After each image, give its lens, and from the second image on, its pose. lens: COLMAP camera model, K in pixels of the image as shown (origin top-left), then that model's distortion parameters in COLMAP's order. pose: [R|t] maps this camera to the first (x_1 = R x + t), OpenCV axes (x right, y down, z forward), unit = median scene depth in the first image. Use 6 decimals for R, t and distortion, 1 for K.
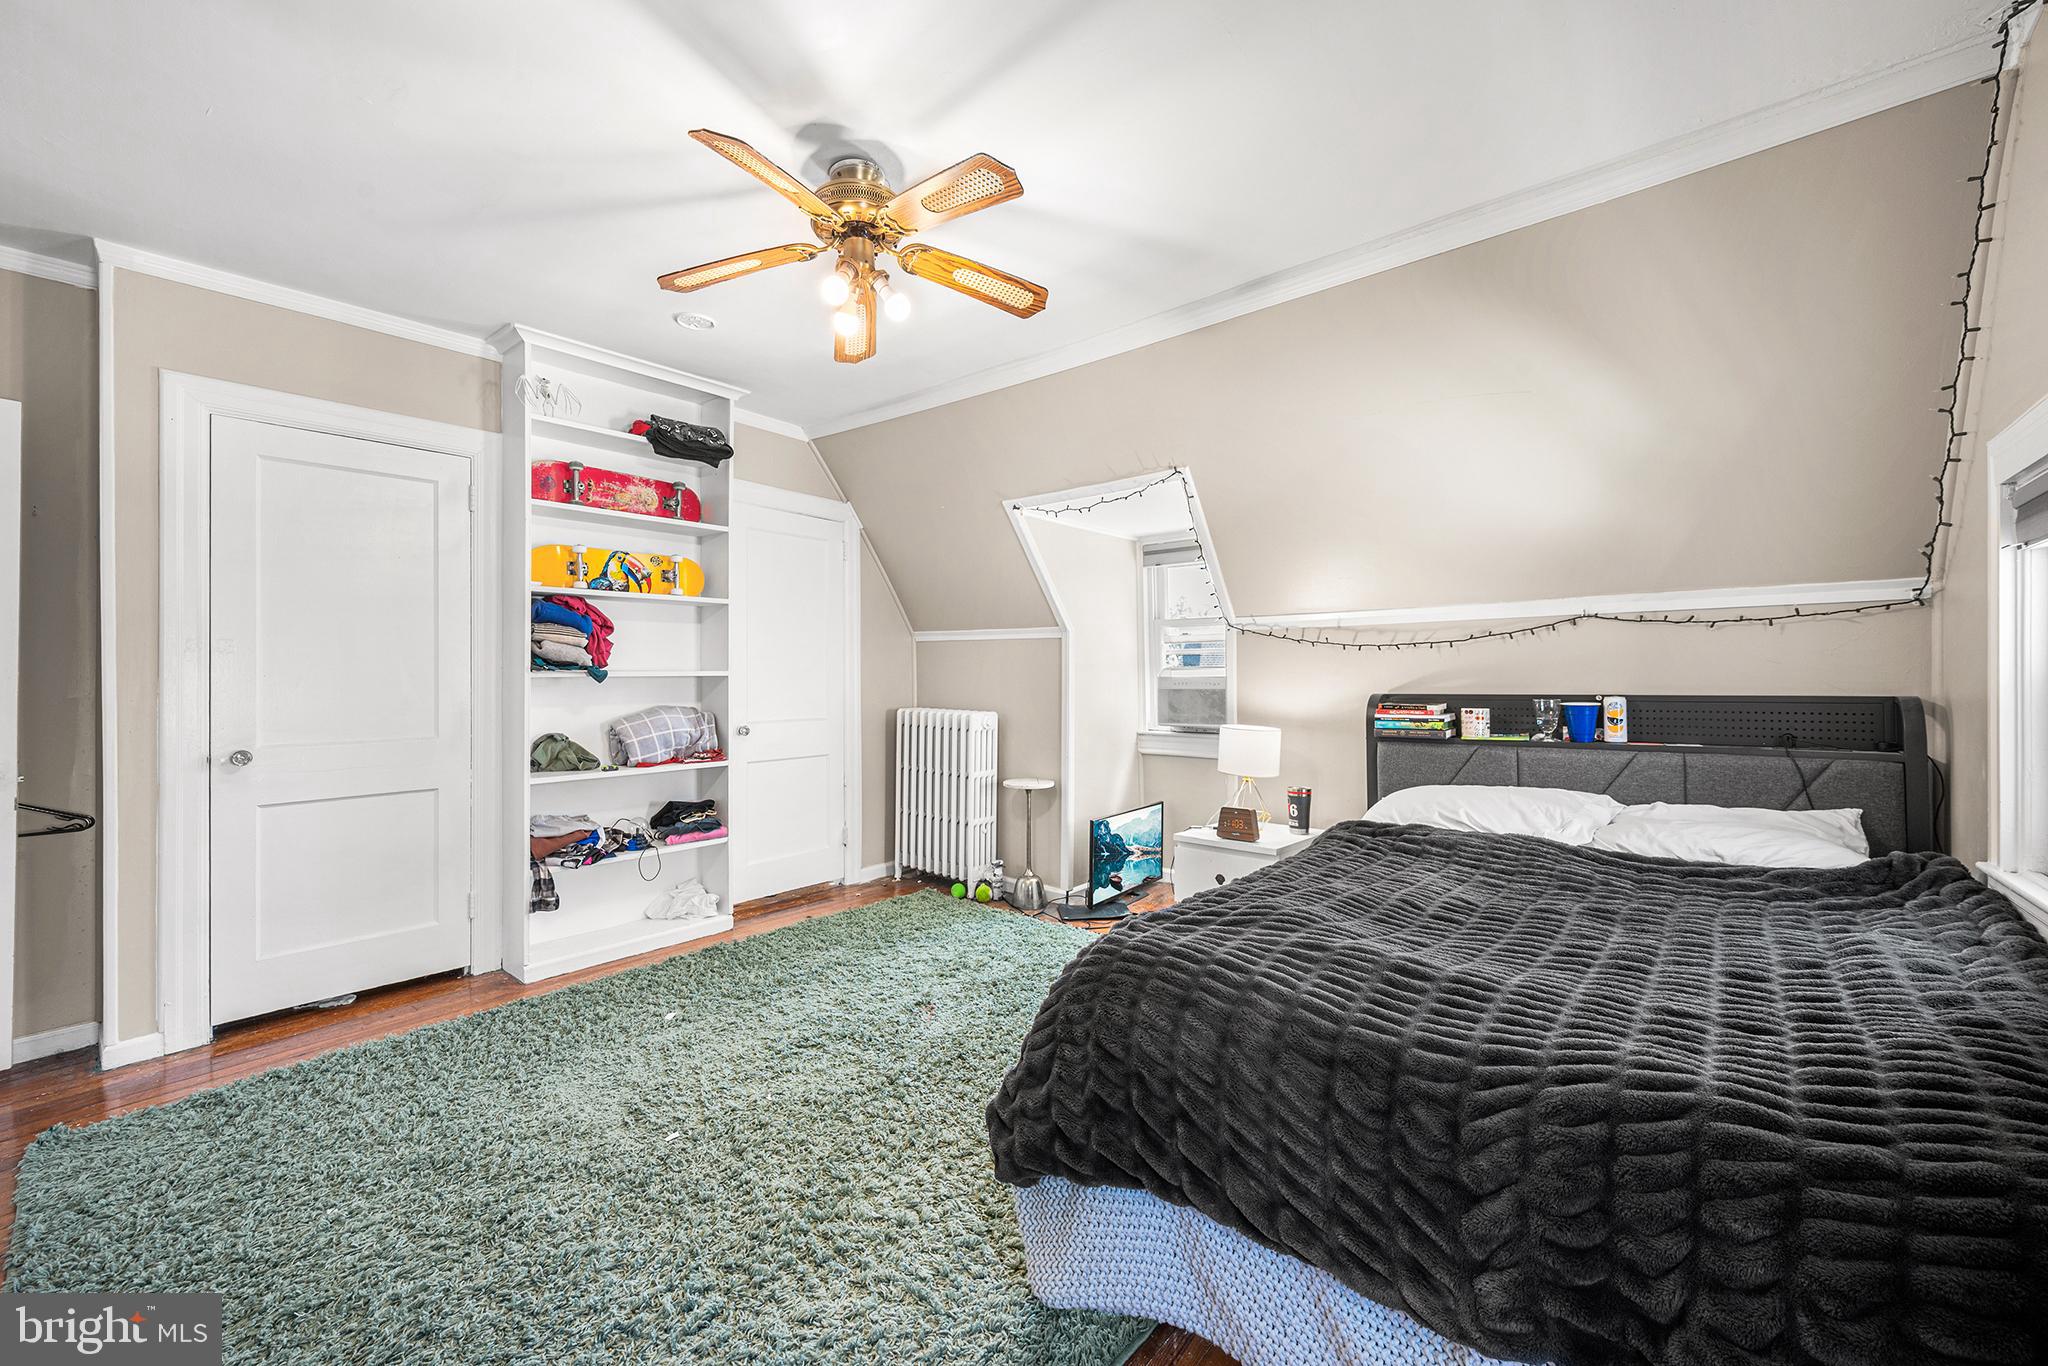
lens RADIAL K [[810.1, 0, 1016.6], [0, 810.1, 675.1], [0, 0, 1]] dist [0.000367, -0.000039]
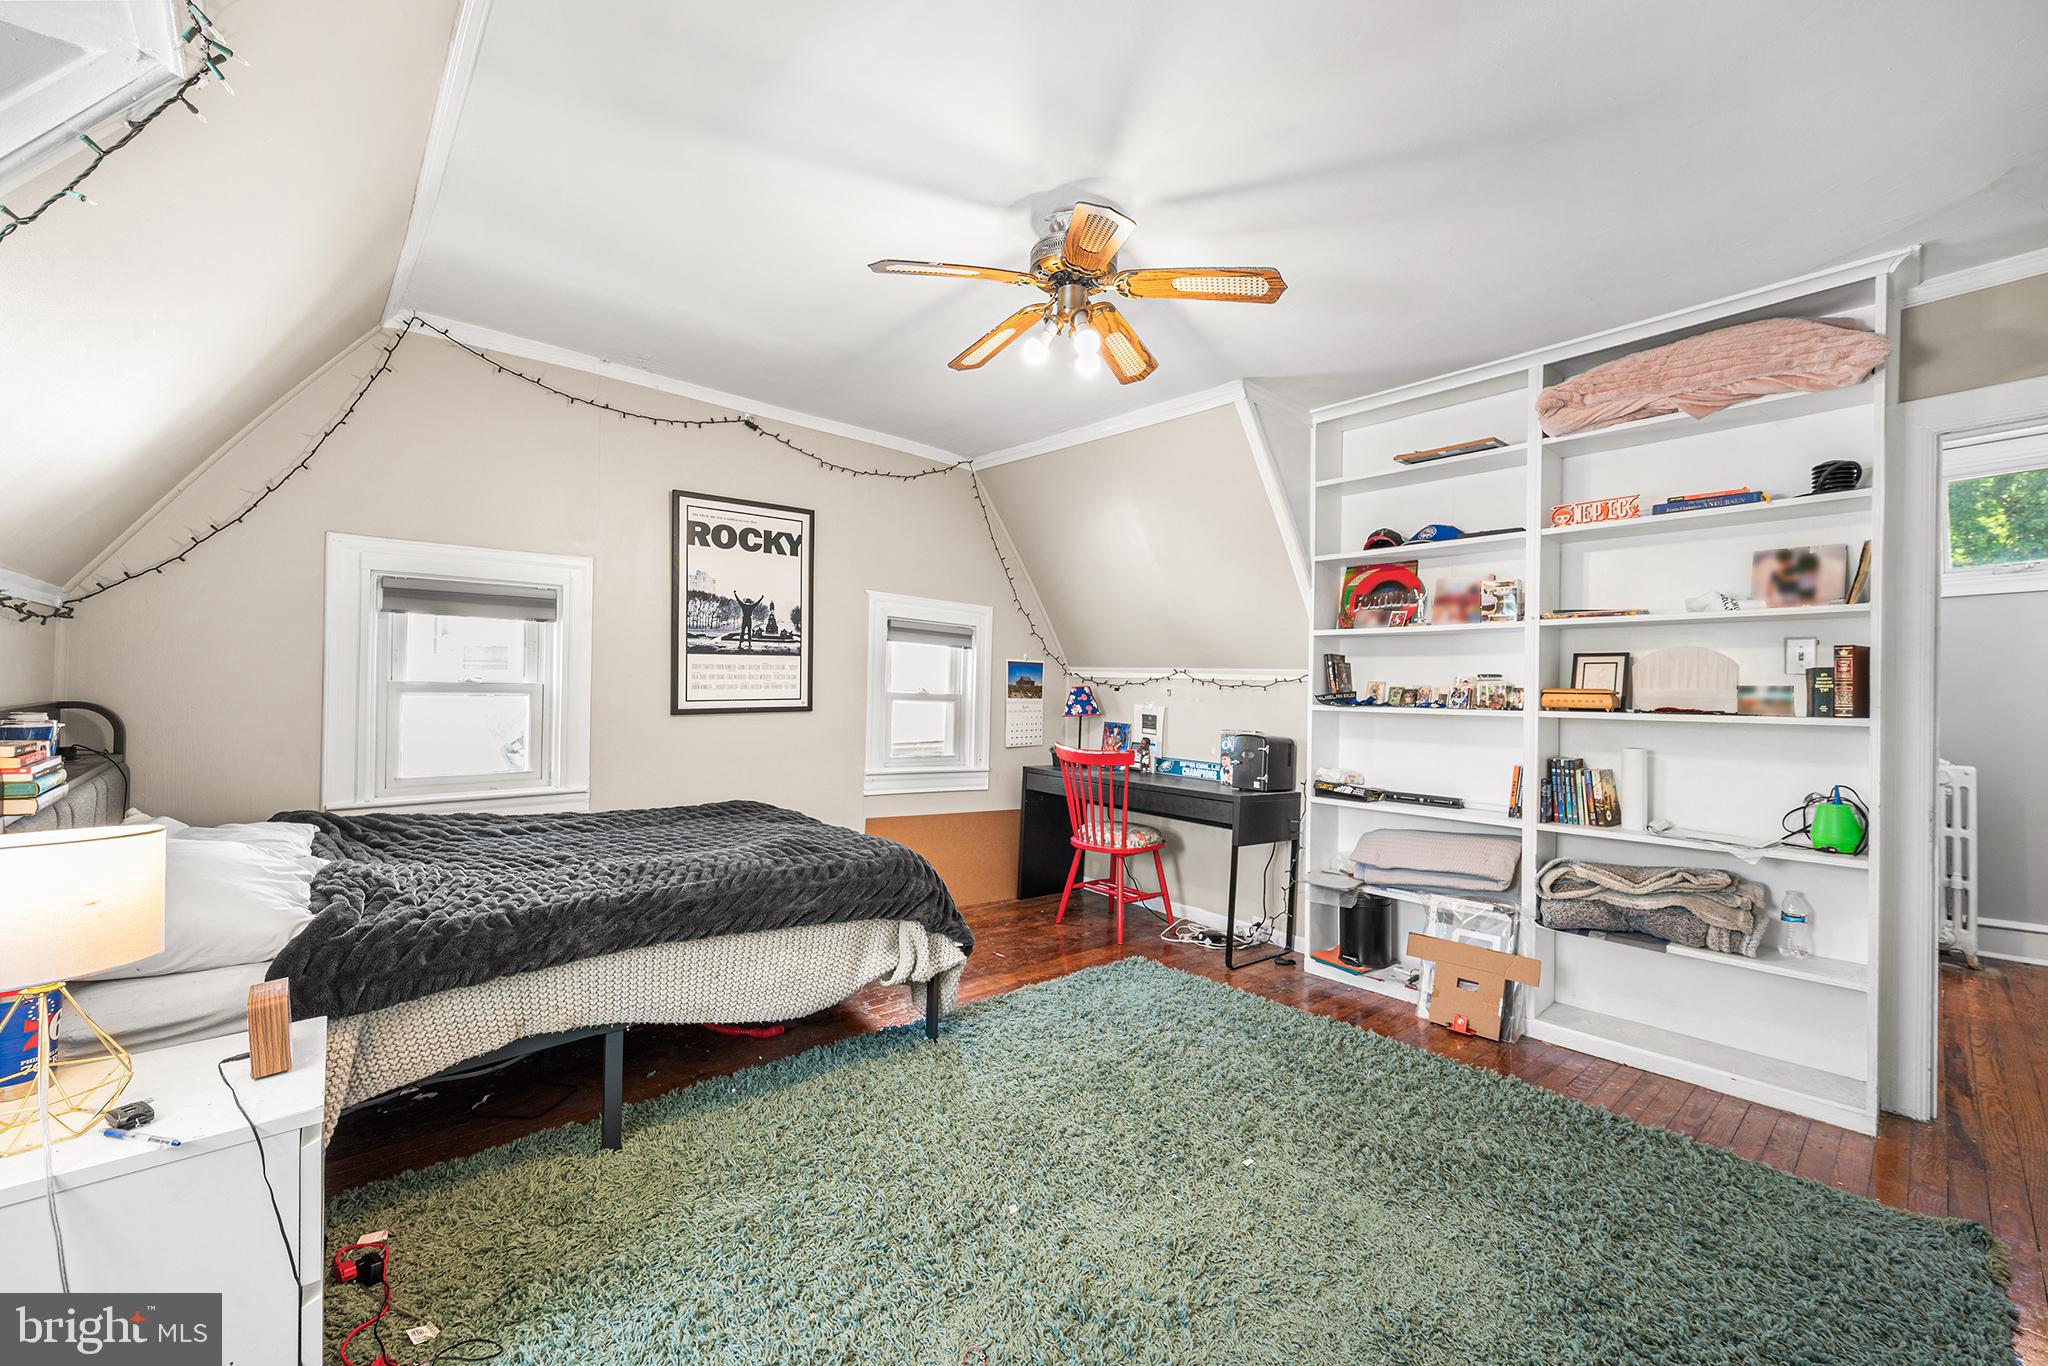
lens RADIAL K [[810.1, 0, 1016.6], [0, 810.1, 675.1], [0, 0, 1]] dist [0.000367, -0.000039]
pose [[-0.989397, -0.021010, 0.143705, -0.218216], [-0.024520, 0.999442, -0.022701, -0.010445], [-0.143148, -0.025984, -0.989360, 1.502932]]
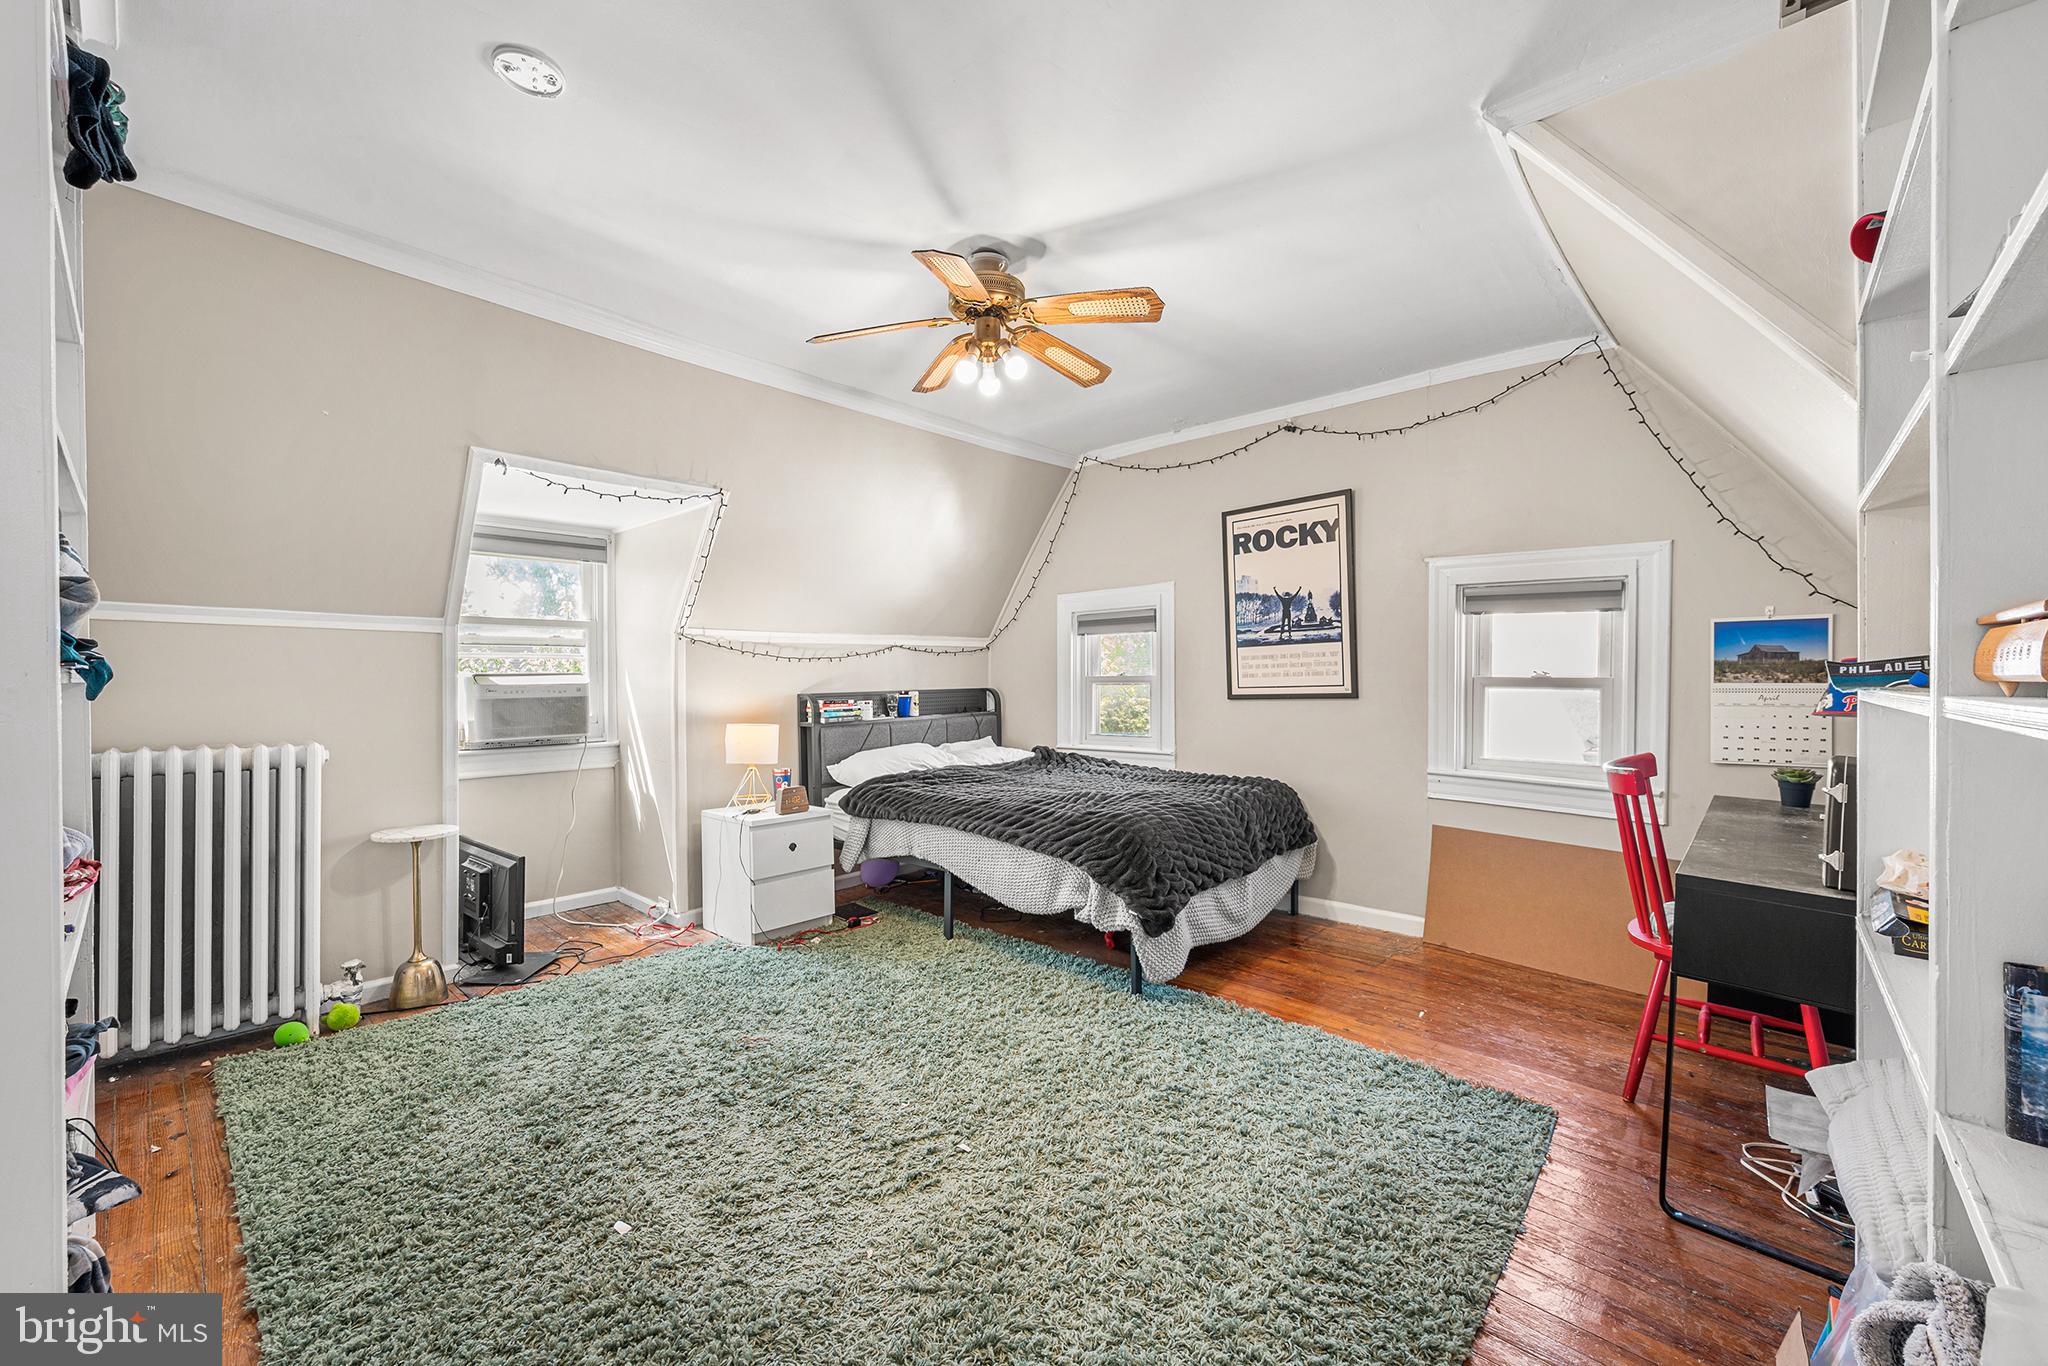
lens RADIAL K [[810.1, 0, 1016.6], [0, 810.1, 675.1], [0, 0, 1]] dist [0.000367, -0.000039]
pose [[0.035813, -0.002553, 0.999355, -1.042181], [0.000405, 0.999997, 0.002540, -0.013258], [-0.999358, 0.000313, 0.035814, 0.665792]]
